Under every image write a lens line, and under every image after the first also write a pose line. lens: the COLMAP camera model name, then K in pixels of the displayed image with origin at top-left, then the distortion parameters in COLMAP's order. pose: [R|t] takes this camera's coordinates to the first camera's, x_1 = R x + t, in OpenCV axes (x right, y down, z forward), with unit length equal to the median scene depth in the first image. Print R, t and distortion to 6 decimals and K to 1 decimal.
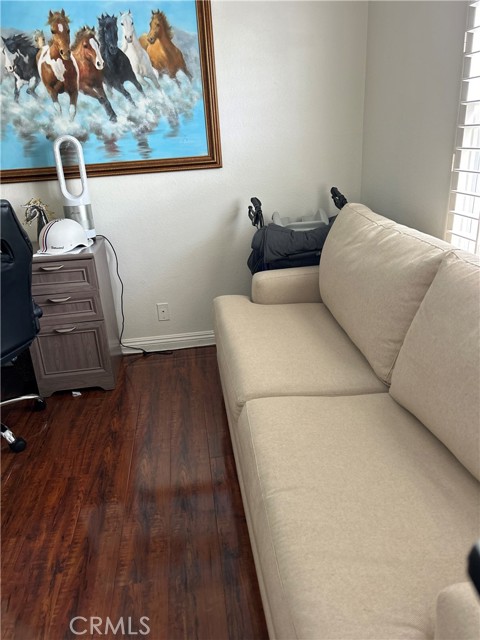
lens RADIAL K [[483.3, 0, 240.6], [0, 483.3, 321.2], [0, 0, 1]] dist [0.065158, -0.071171]
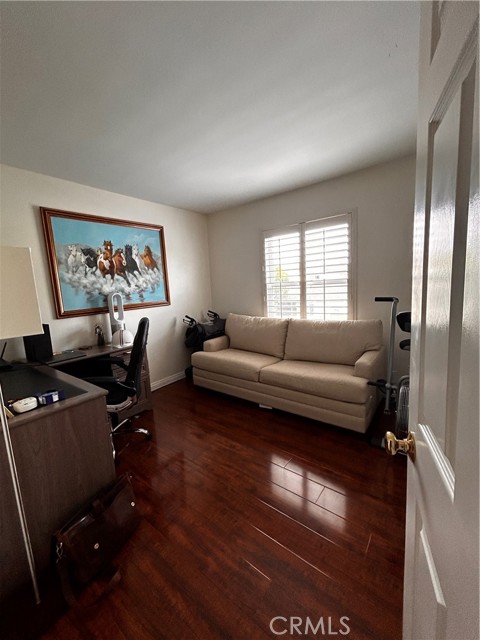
lens RADIAL K [[257.8, 0, 244.0], [0, 257.8, 319.7], [0, 0, 1]] dist [0.001881, -0.000105]
pose [[0.716500, -0.076471, 0.693383, -0.723829], [0.265387, 0.949115, -0.169560, 0.070659], [-0.645134, 0.305504, 0.700335, -0.111086]]
